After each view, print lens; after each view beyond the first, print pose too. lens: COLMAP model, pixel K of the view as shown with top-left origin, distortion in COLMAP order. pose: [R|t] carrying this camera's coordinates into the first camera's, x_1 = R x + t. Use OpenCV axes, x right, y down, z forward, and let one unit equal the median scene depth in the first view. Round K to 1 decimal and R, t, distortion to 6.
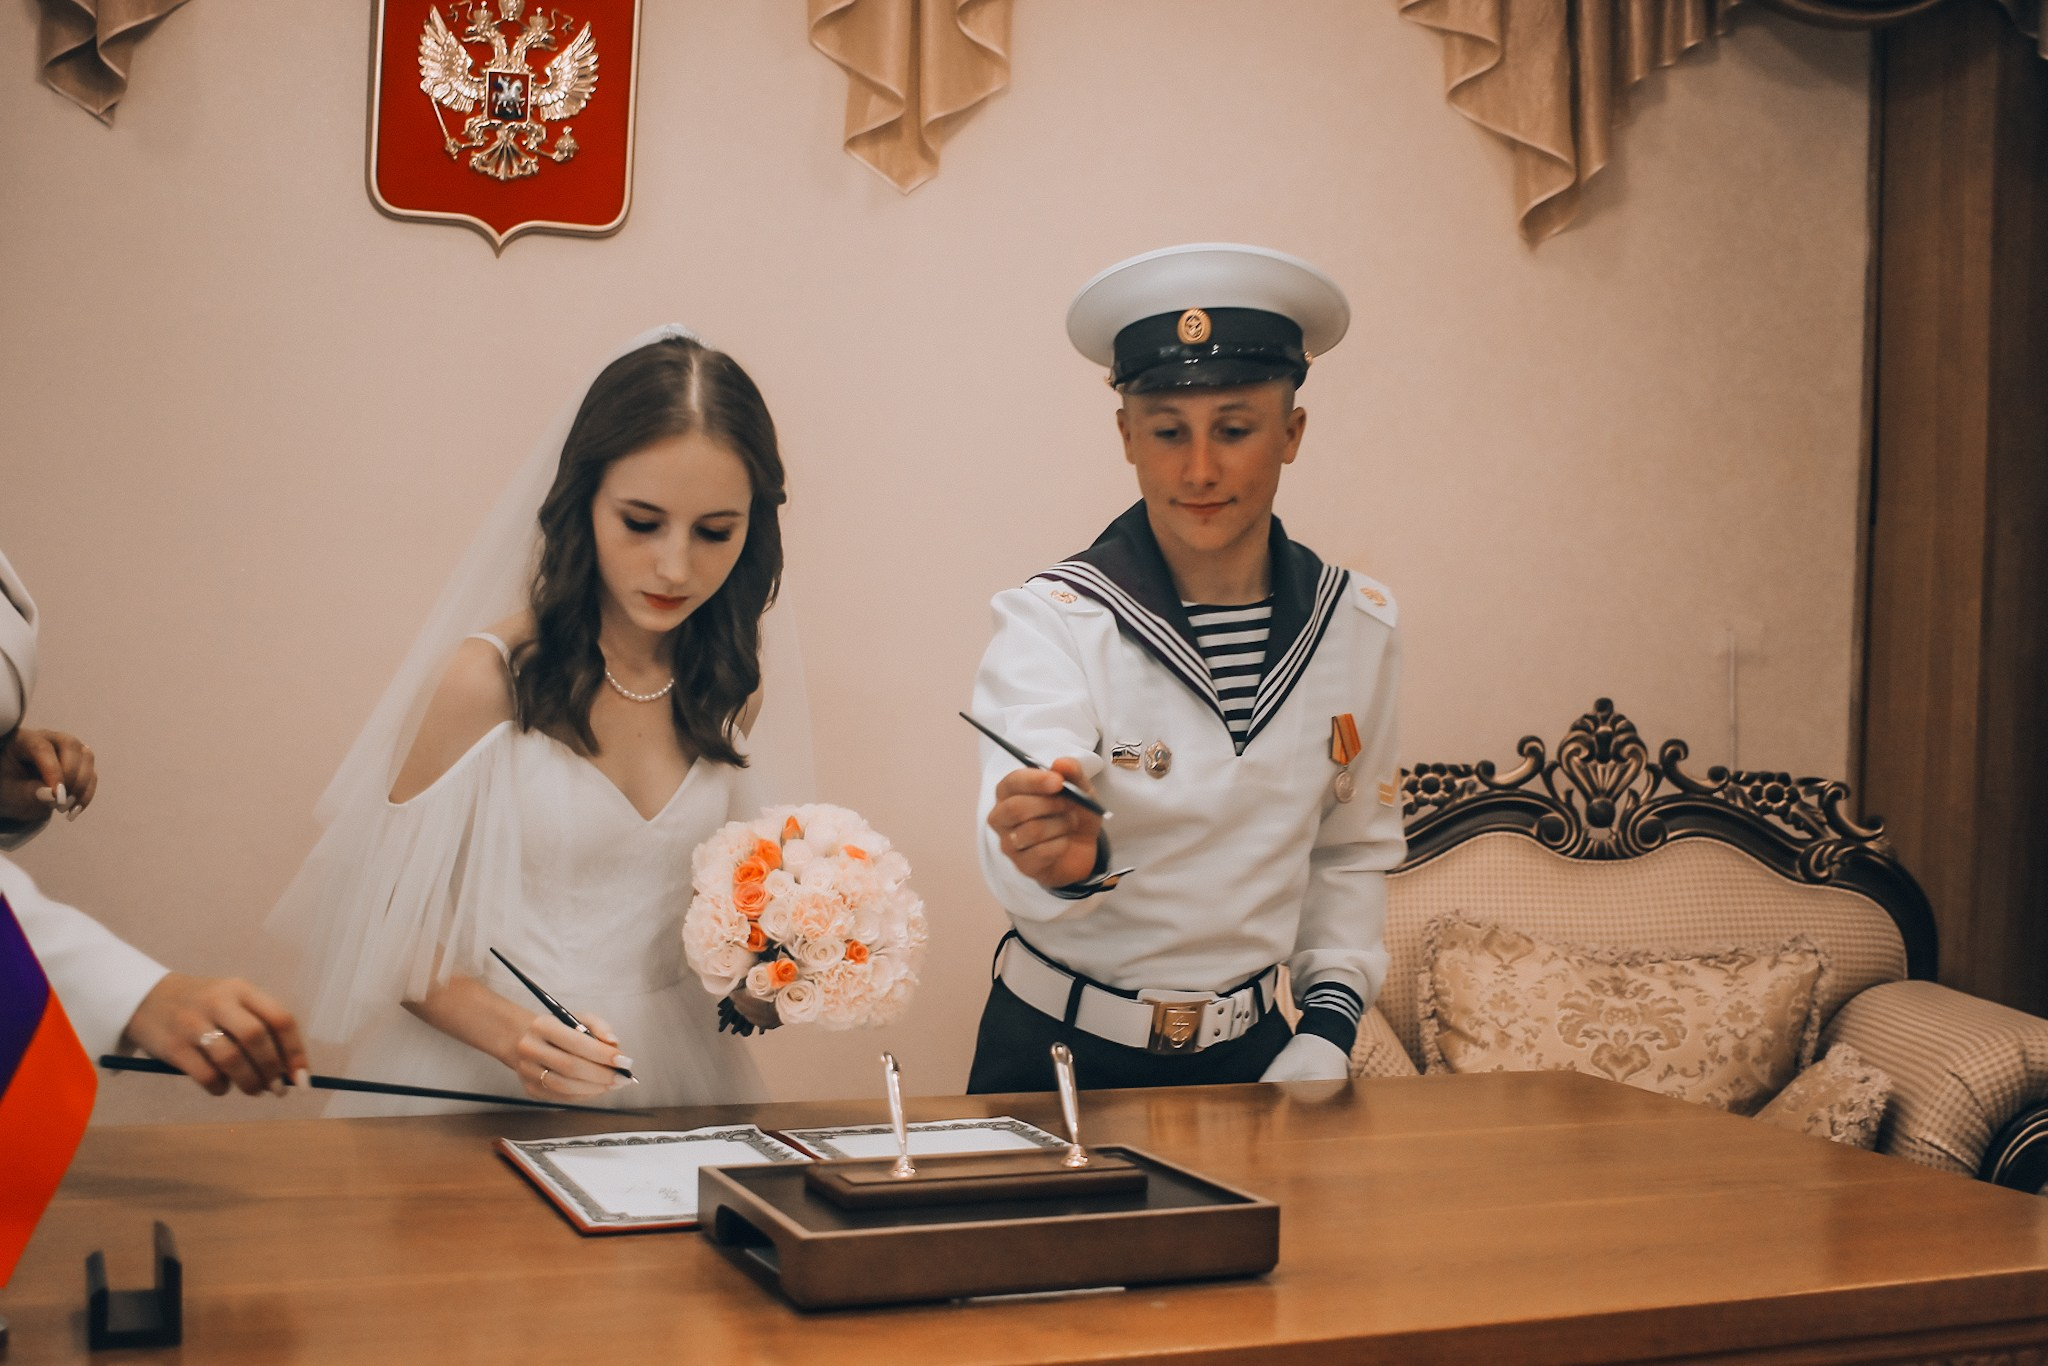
lens RADIAL K [[2467.3, 0, 1033.0], [0, 2467.3, 742.4], [0, 0, 1]] dist [-0.132479, 0.143119]
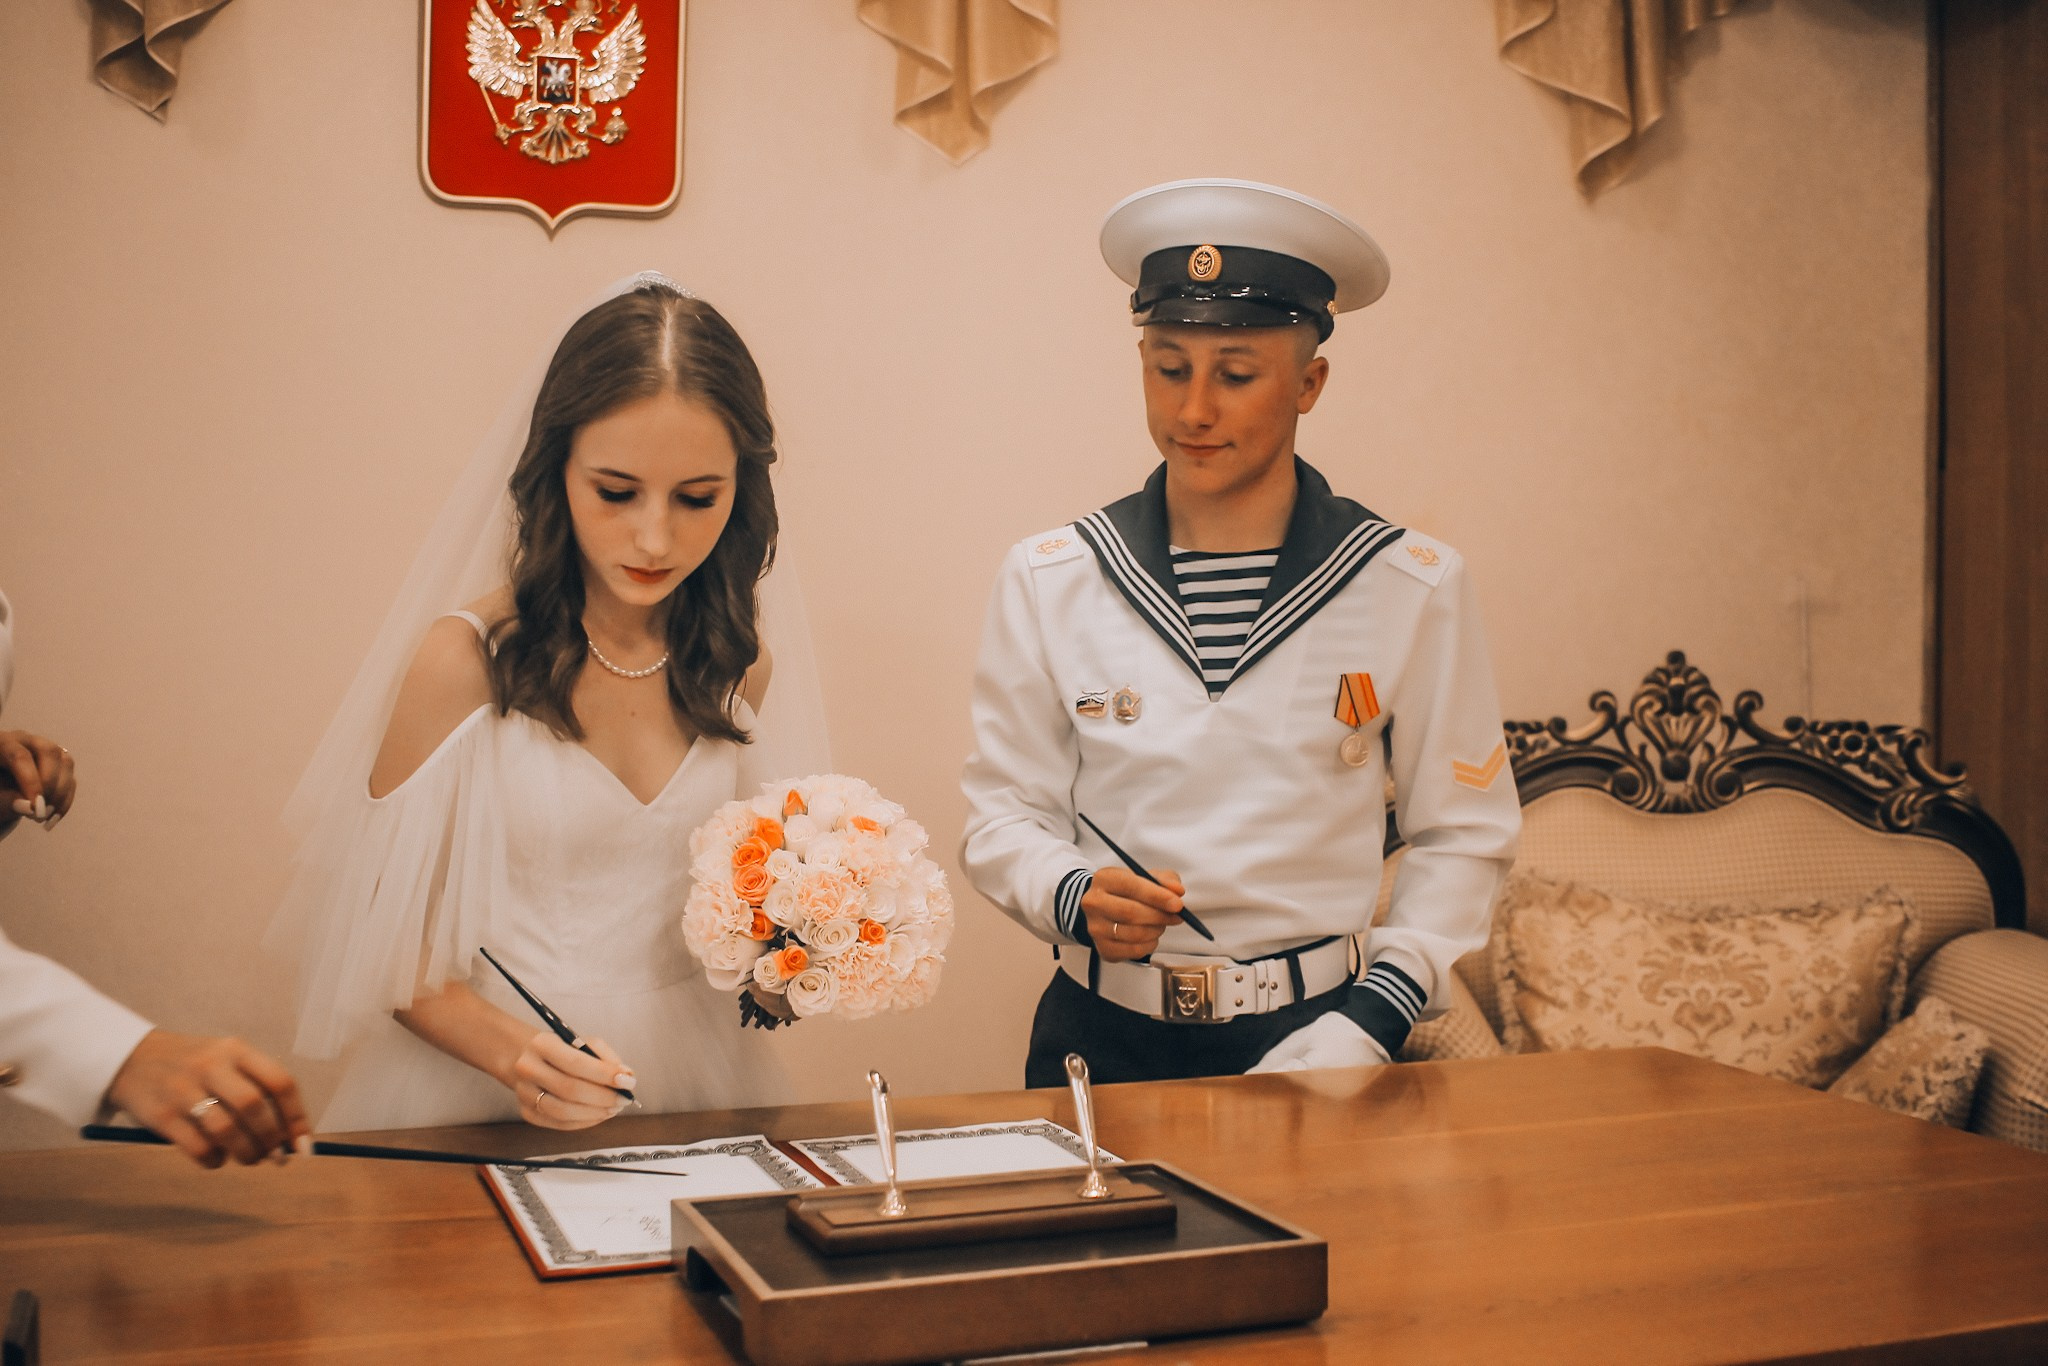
lens RADIAL K [[2282.7, 0, 1023.8], [0, 2282.7, 693.6], [0, 0, 1]] dist [-0.123752, 0.115225]
pose [[0.998442, -0.025759, -0.049488, 0.015796], [0.025417, 0.999649, -0.007526, -0.000447], [0.049665, 0.006257, 0.998746, 0.079666]]
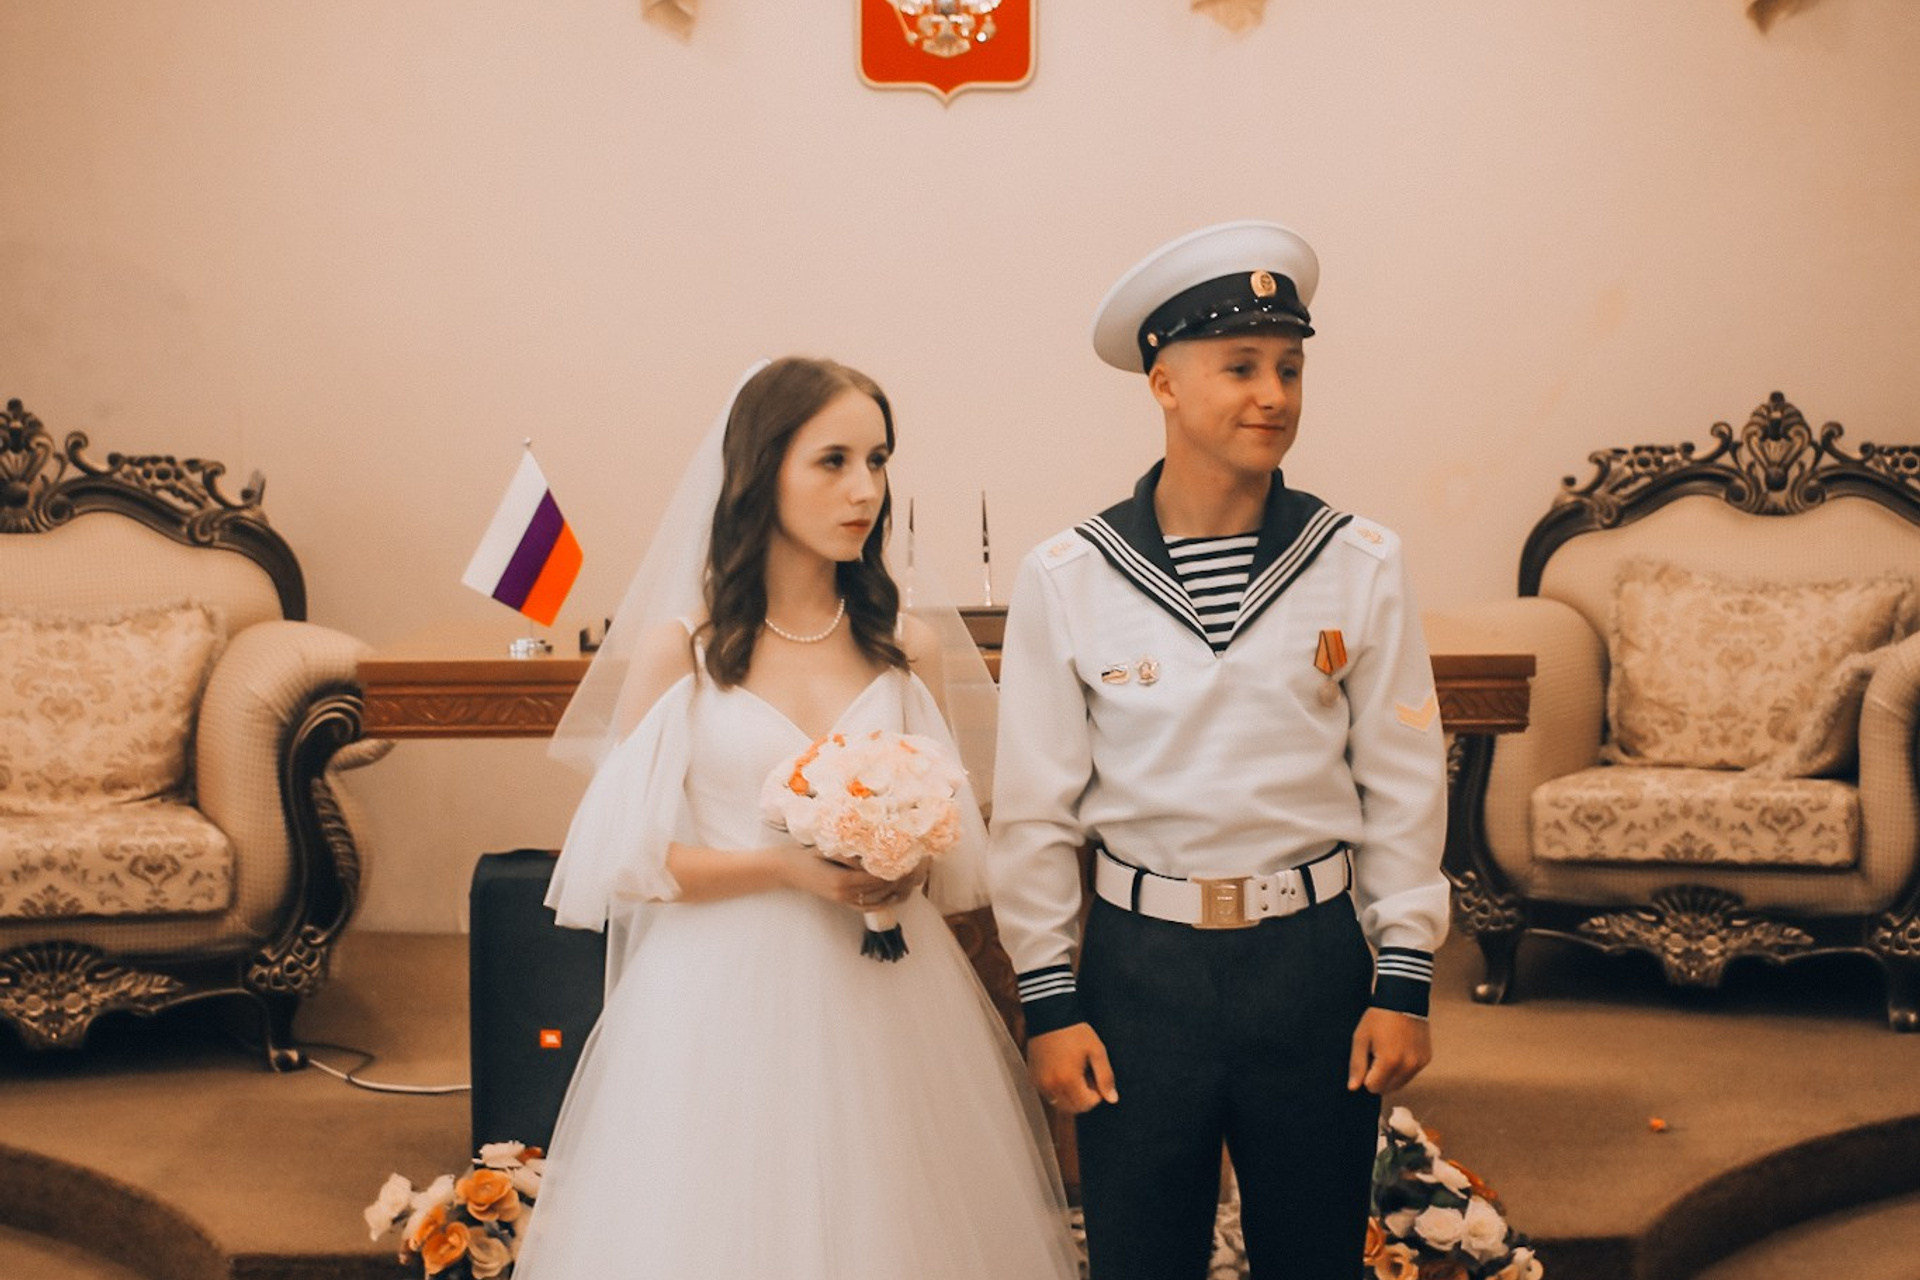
lens RADIAL K [[3226.3, 0, 941.4], [0, 3226.3, 640.1], [0, 0, 1]] dist [-0.075270, -0.185290]
pose [[0.934571, -0.005554, -0.355732, 0.446201], [0.023887, 0.998602, 0.047164, 0.024153], [0.354973, -0.052575, 0.933397, -0.784202]]
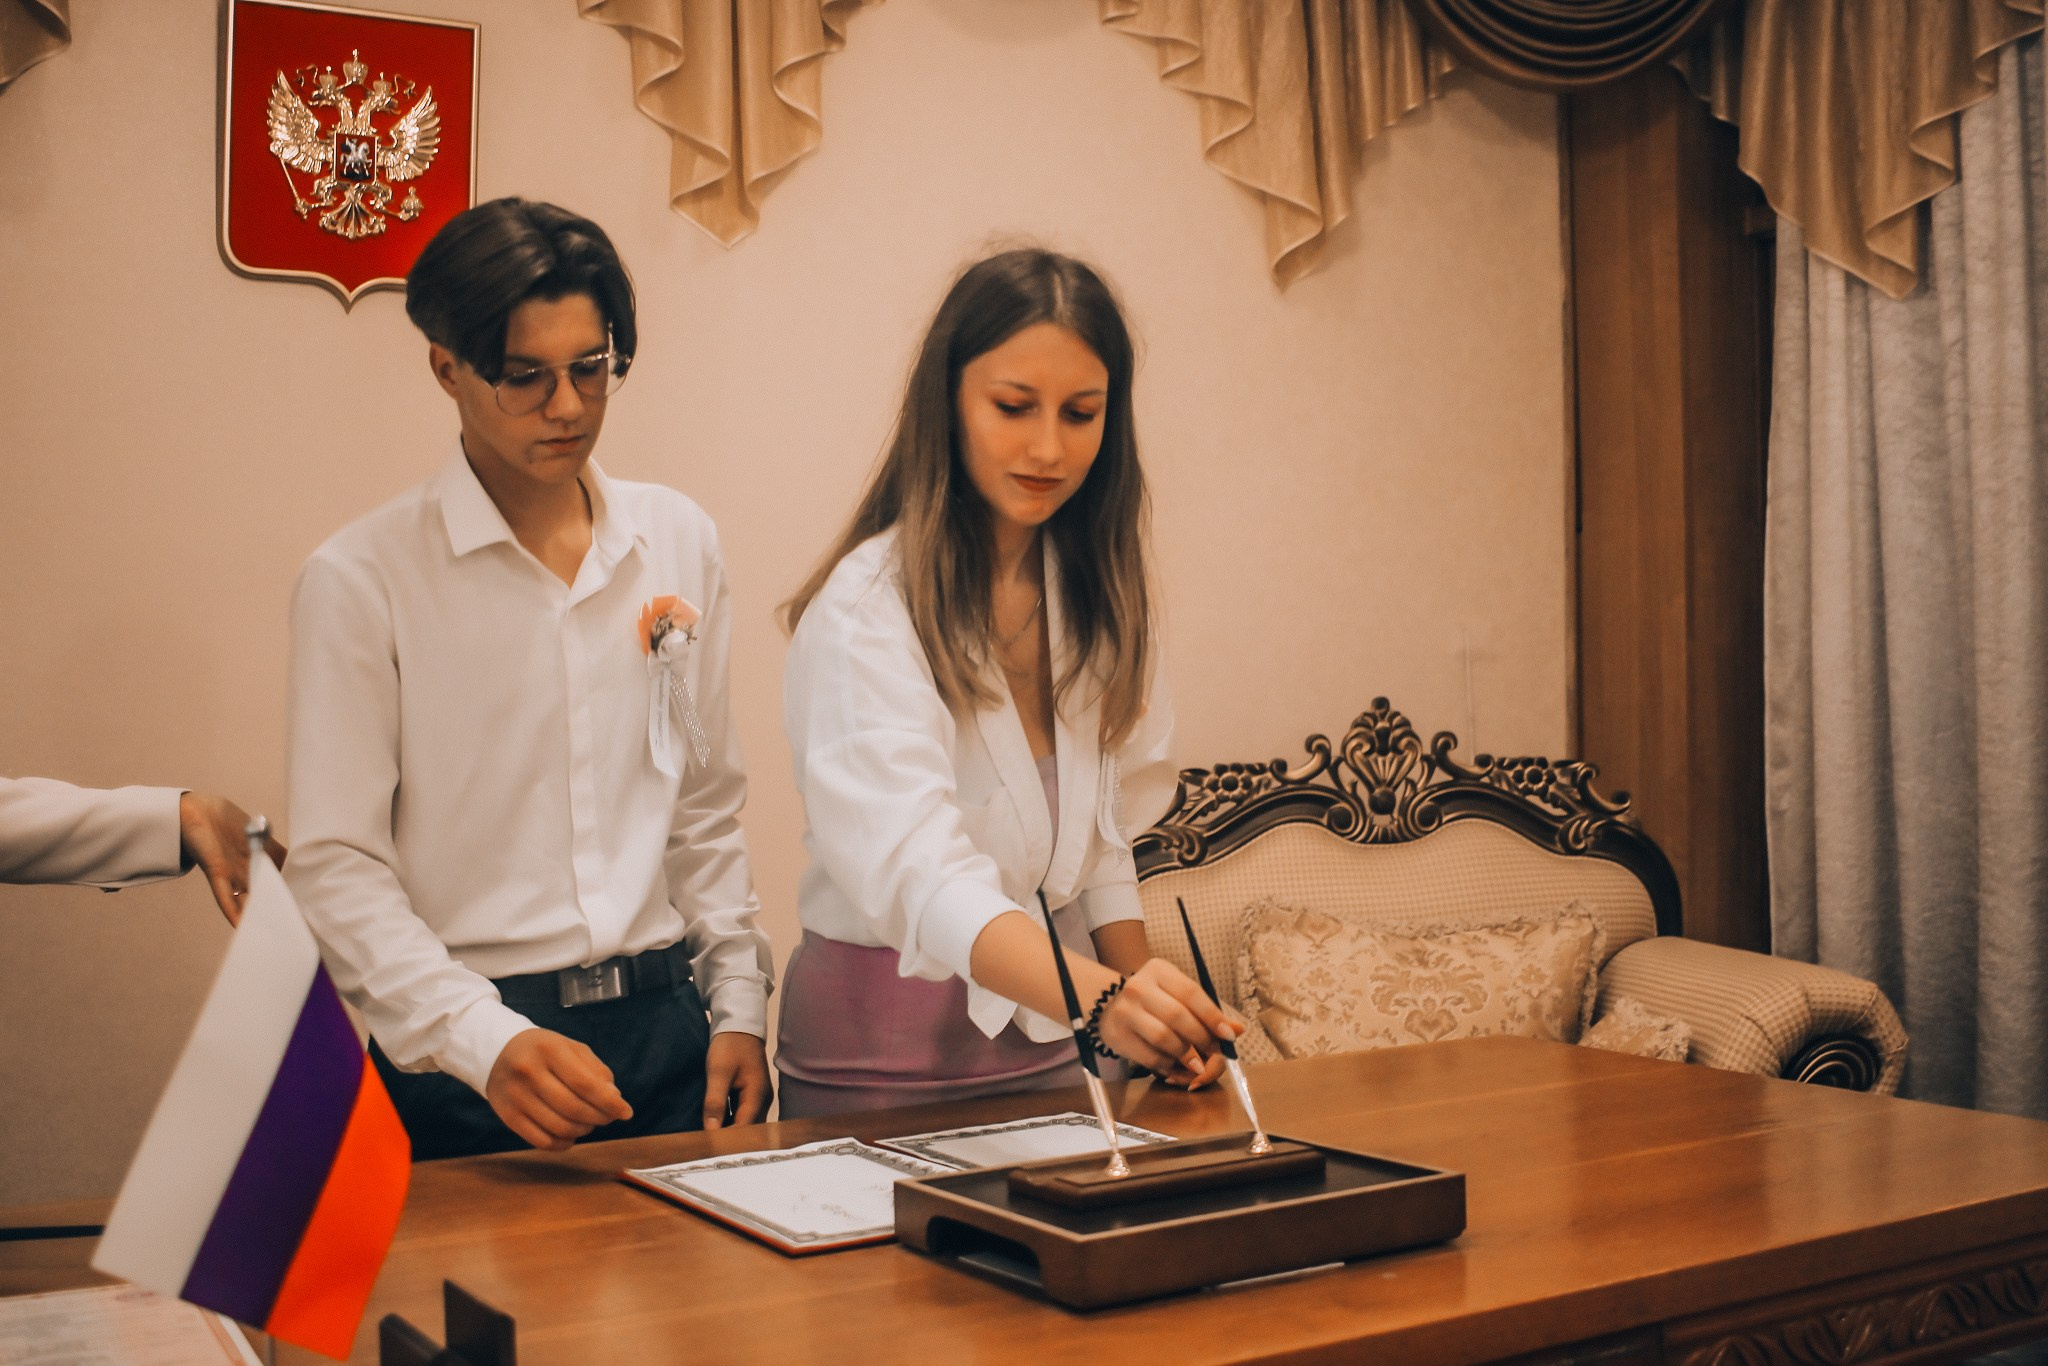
lens RADIAL K [[2282.7, 0, 1023.8], [0, 2282.7, 693.6], [0, 0, 1]] dist [-0.123752, 0.115225]
pose [[0.985432, -0.040542, 0.165164, -0.099312], [0.045005, 0.998713, -0.023365, -0.003052], [-0.164005, 0.030458, 0.985989, 0.018650]]
